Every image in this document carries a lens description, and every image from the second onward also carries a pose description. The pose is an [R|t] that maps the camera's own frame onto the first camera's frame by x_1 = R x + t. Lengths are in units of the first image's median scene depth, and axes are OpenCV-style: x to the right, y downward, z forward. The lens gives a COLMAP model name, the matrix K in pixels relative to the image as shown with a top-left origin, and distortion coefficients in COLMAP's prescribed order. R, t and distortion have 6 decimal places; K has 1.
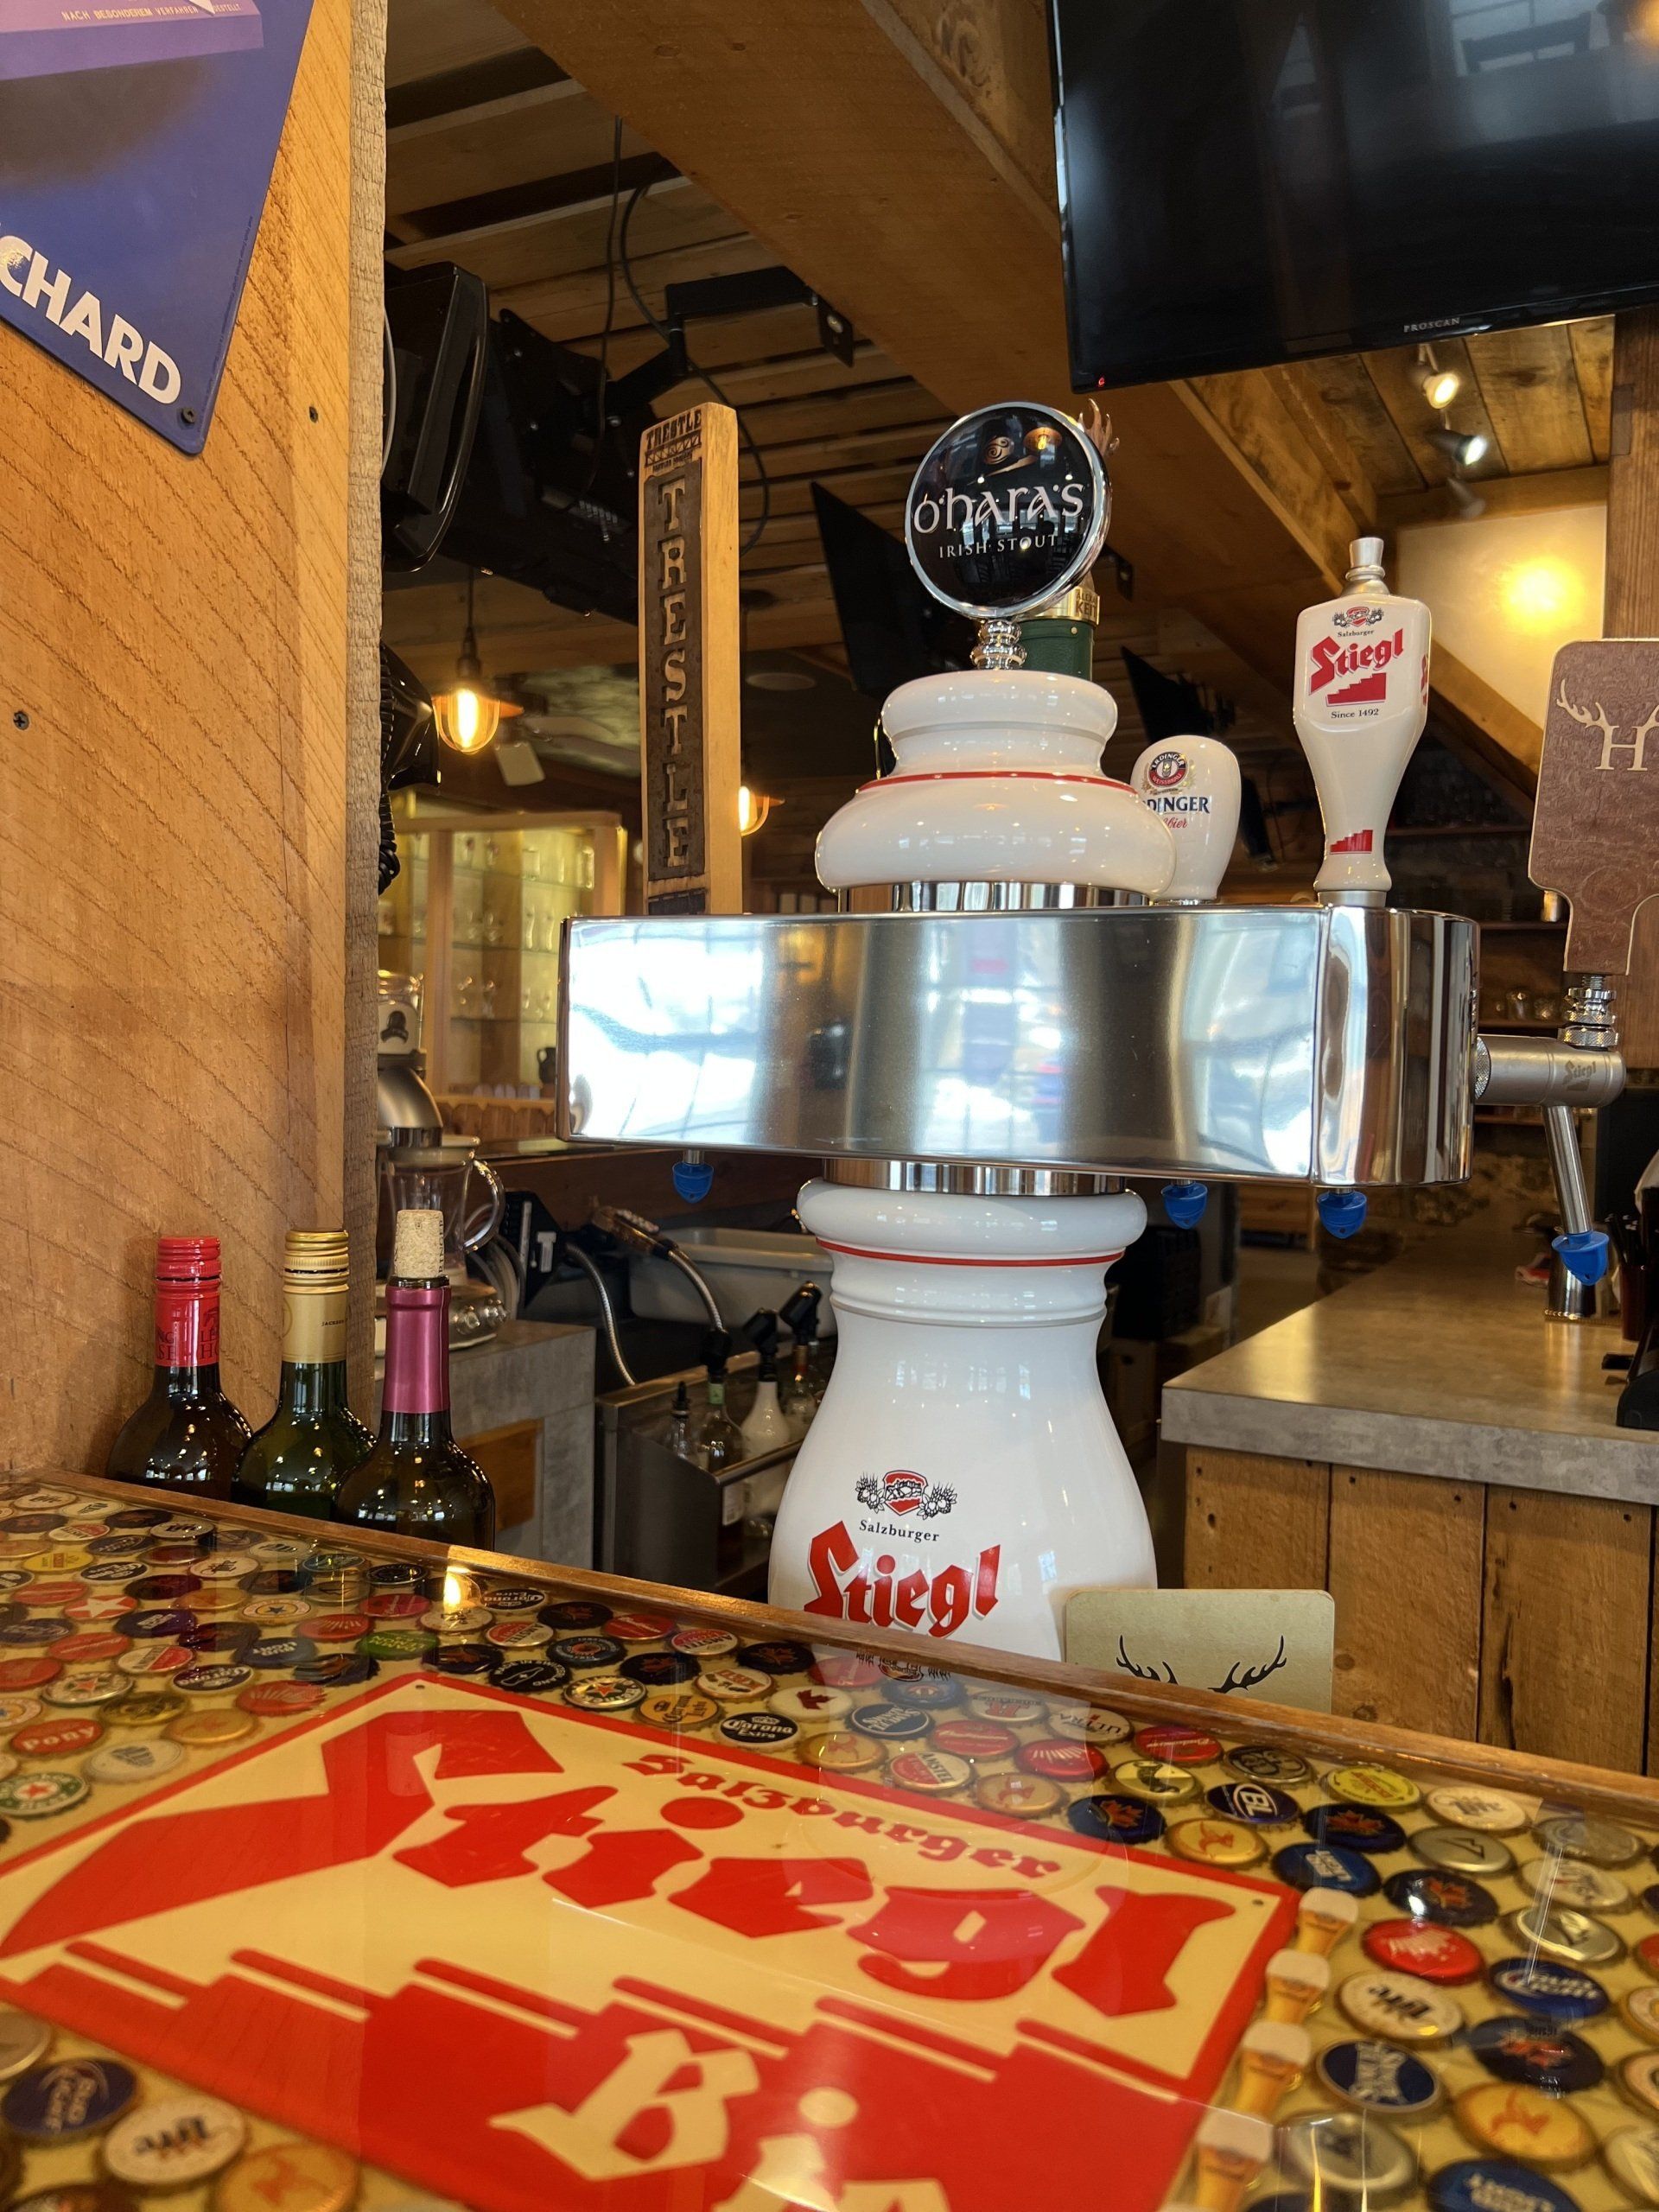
lens RADIAL K [[1669.9, 0, 831.4], [0, 1669.9, 1114.8], [0, 0, 1]] dist [0.068812, -0.075940]
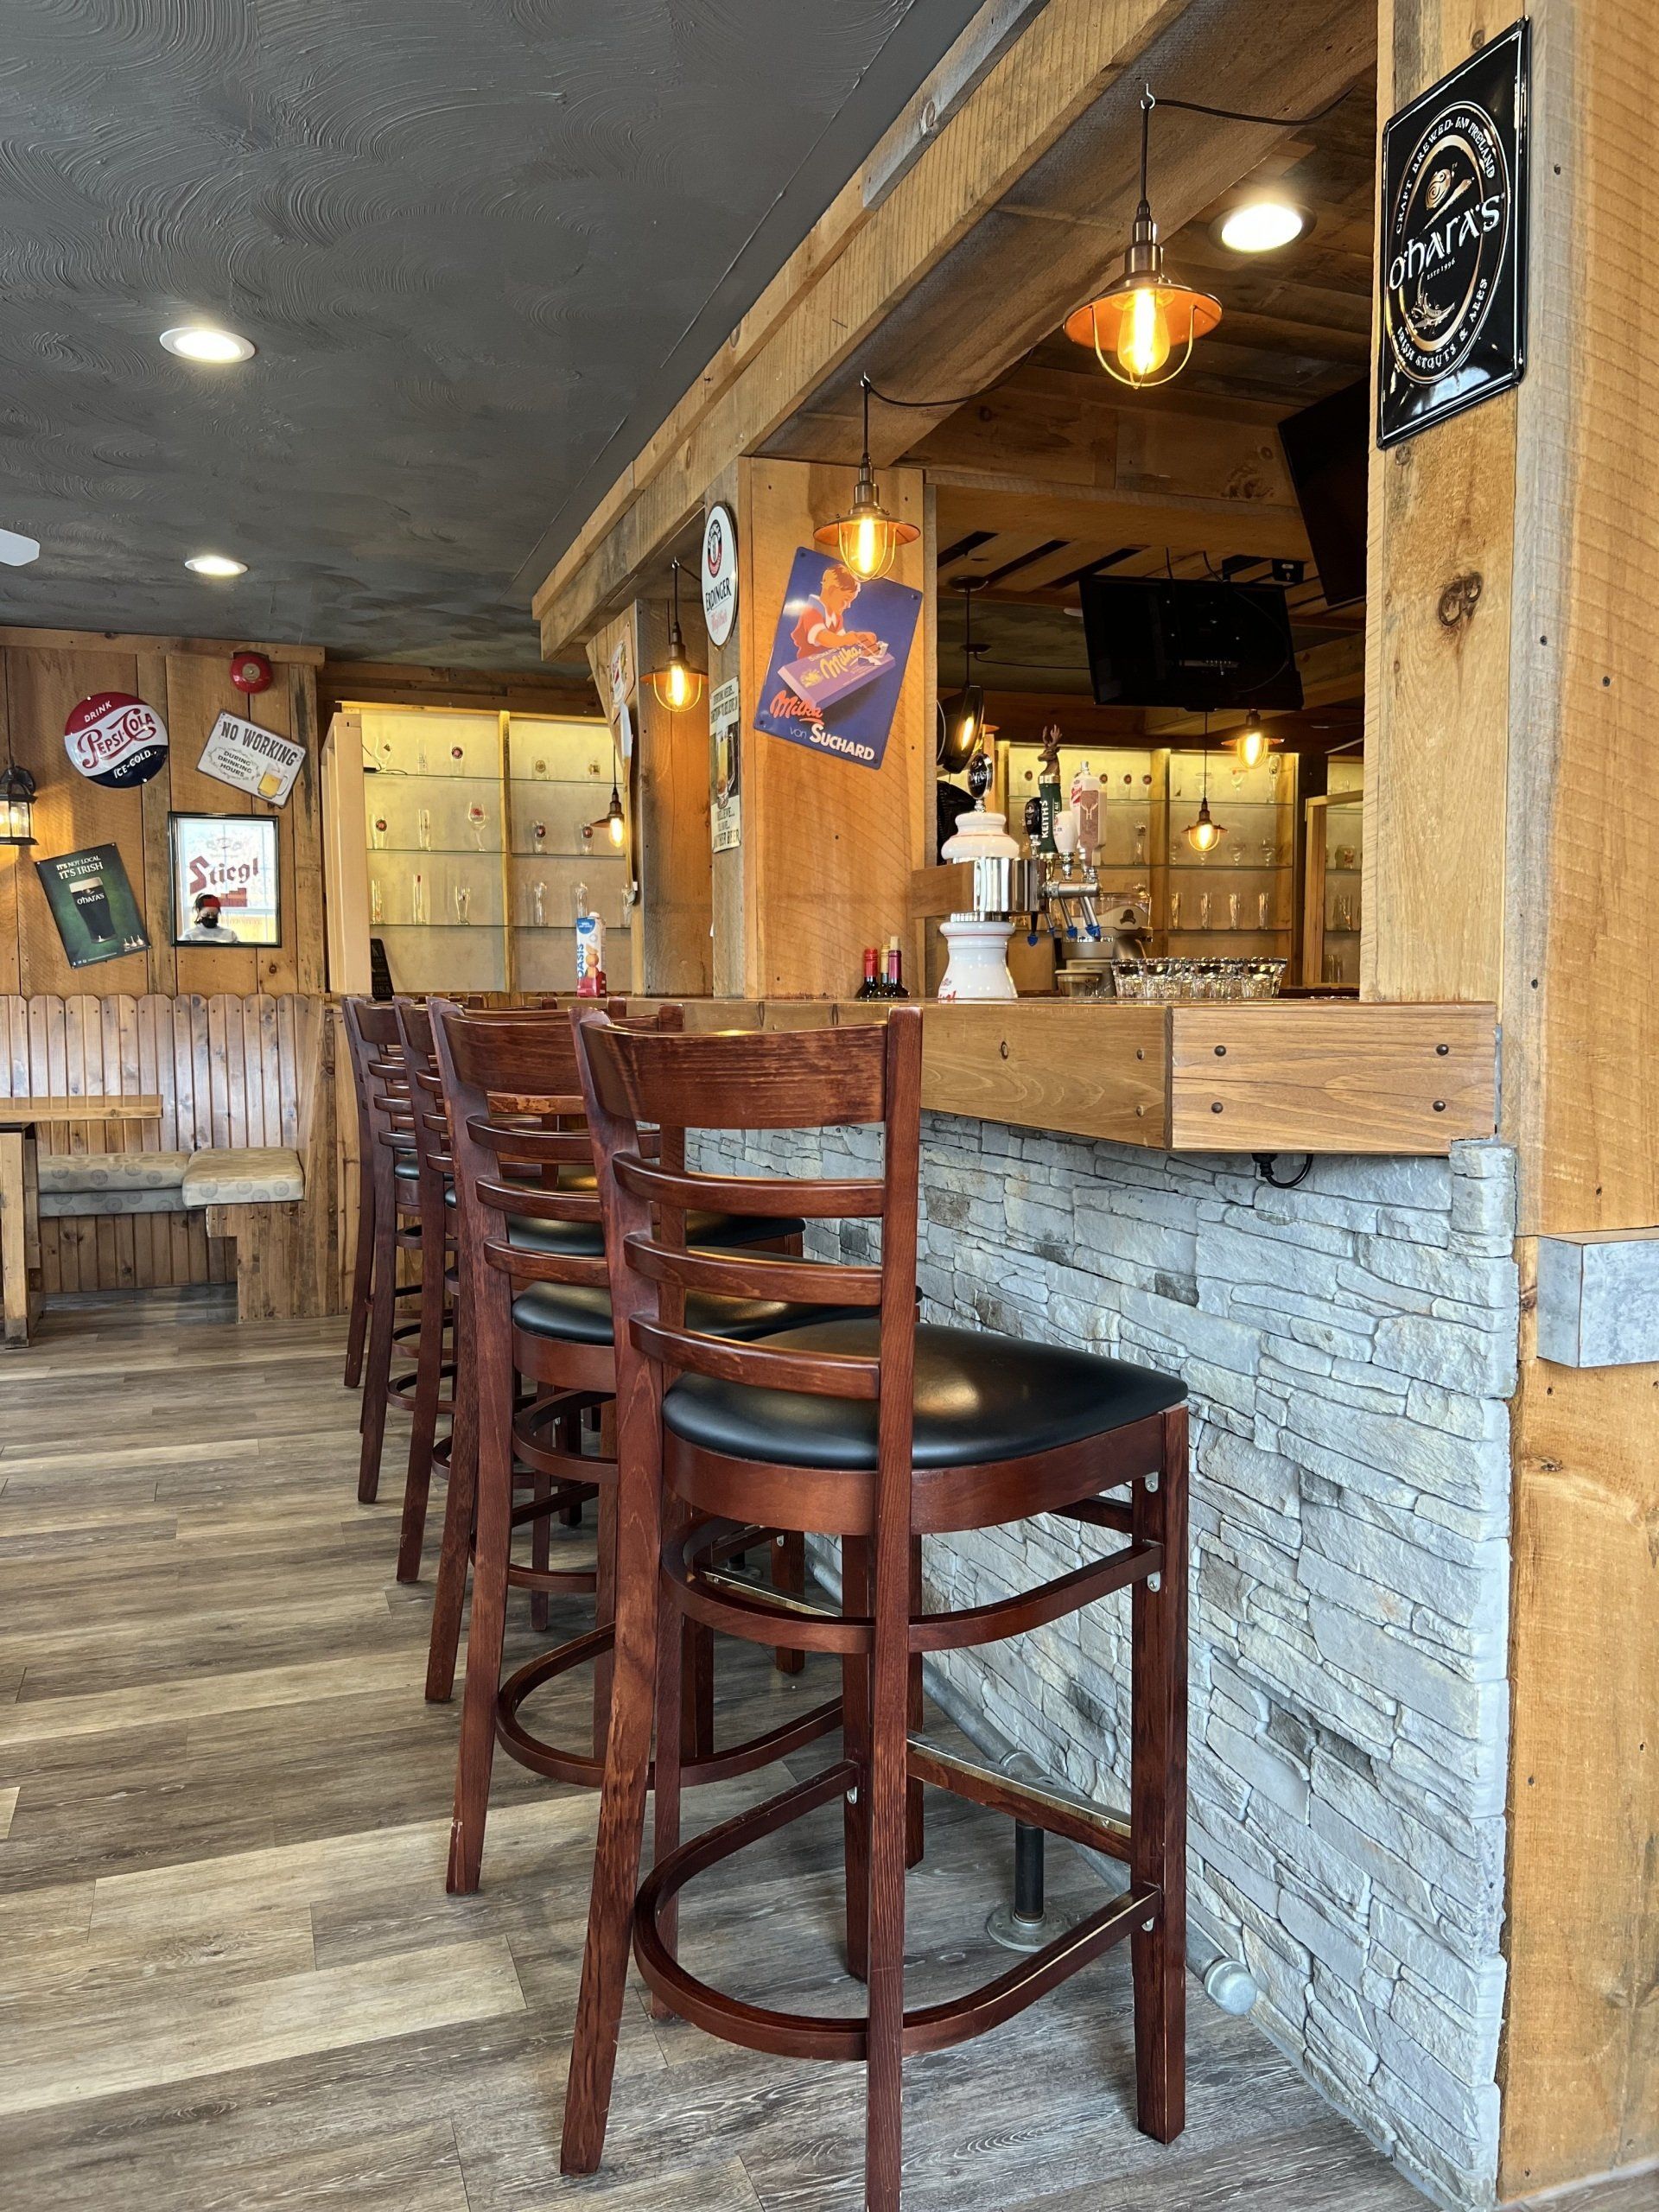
lens RADIAL K [[1663.5, 0, 832.0], [0, 1663.5, 1113.3], [0, 0, 1]] dist [0.049072, -0.056531]
pose [[0.730627, 0.025286, -0.682308, 2.514894], [-0.005153, 0.999490, 0.031523, 0.365095], [0.682757, -0.019516, 0.730385, -2.253351]]
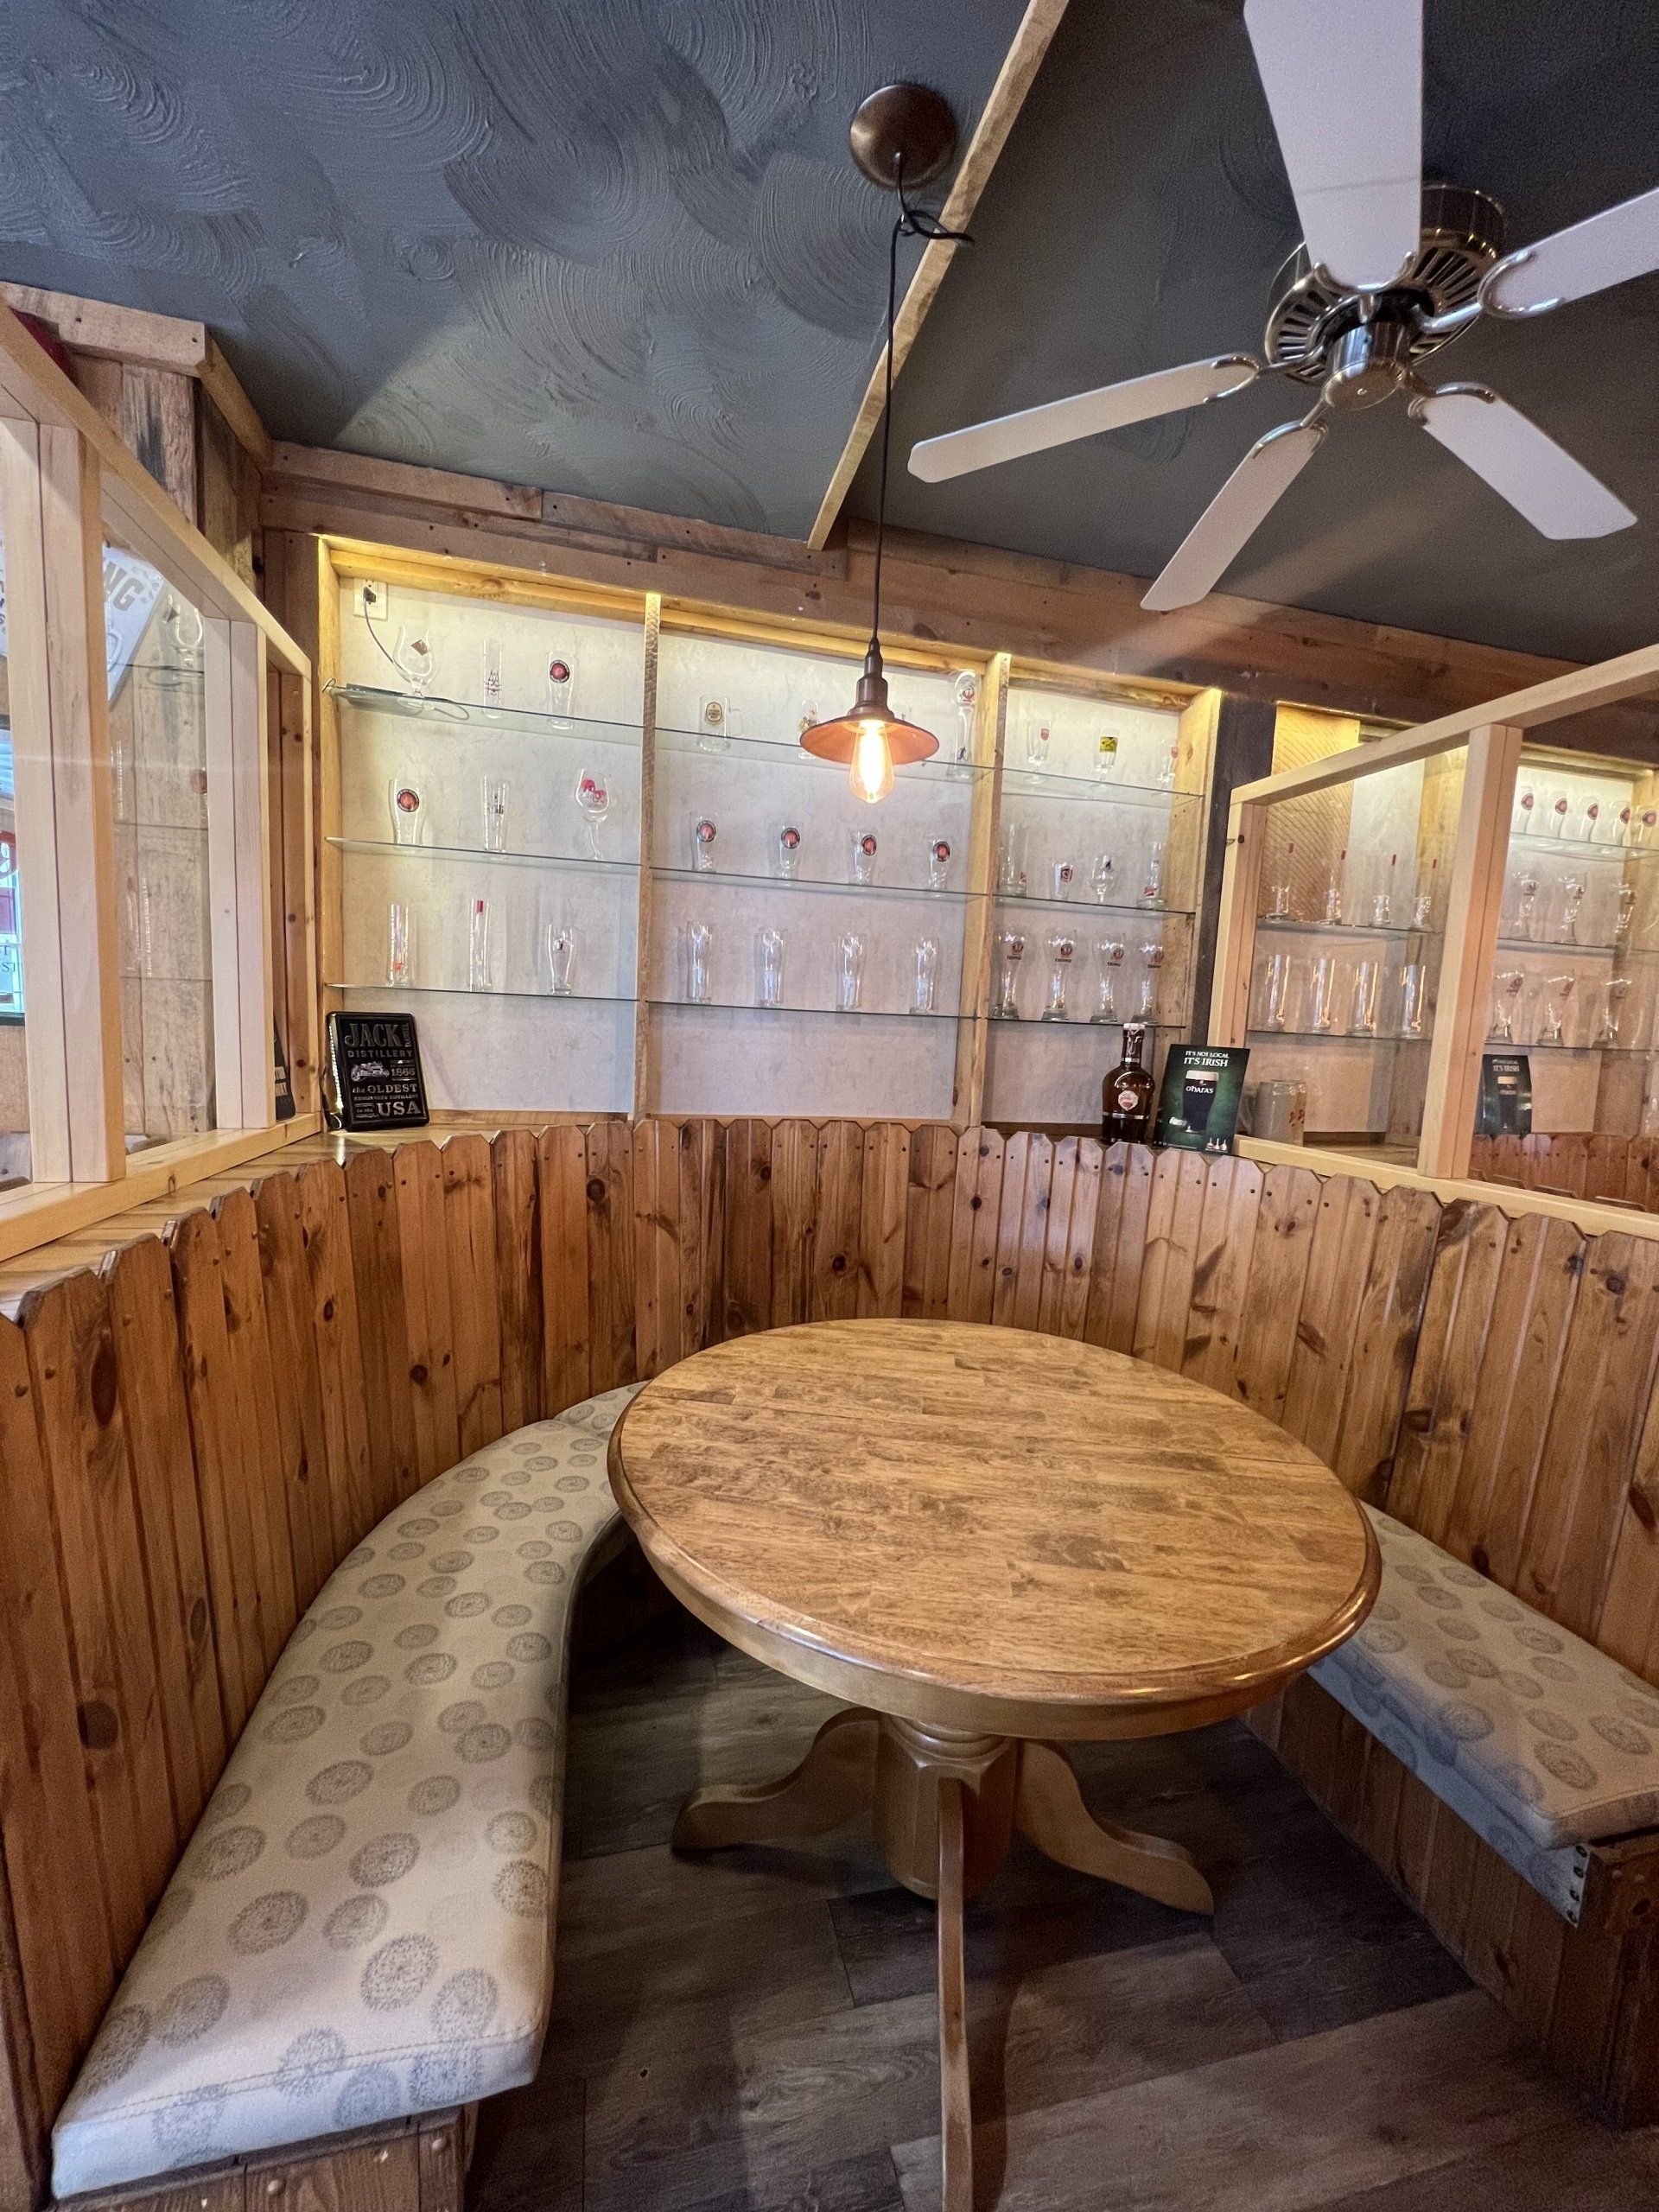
lens RADIAL K [[880.3, 0, 828.1], [0, 880.3, 1110.7], [0, 0, 1]] dist [-0.002948, -0.000011]
pose [[0.658523, 0.079161, -0.748386, -2.368836], [-0.059335, 0.996818, 0.053229, -0.178702], [0.750218, 0.009353, 0.661124, 1.681905]]
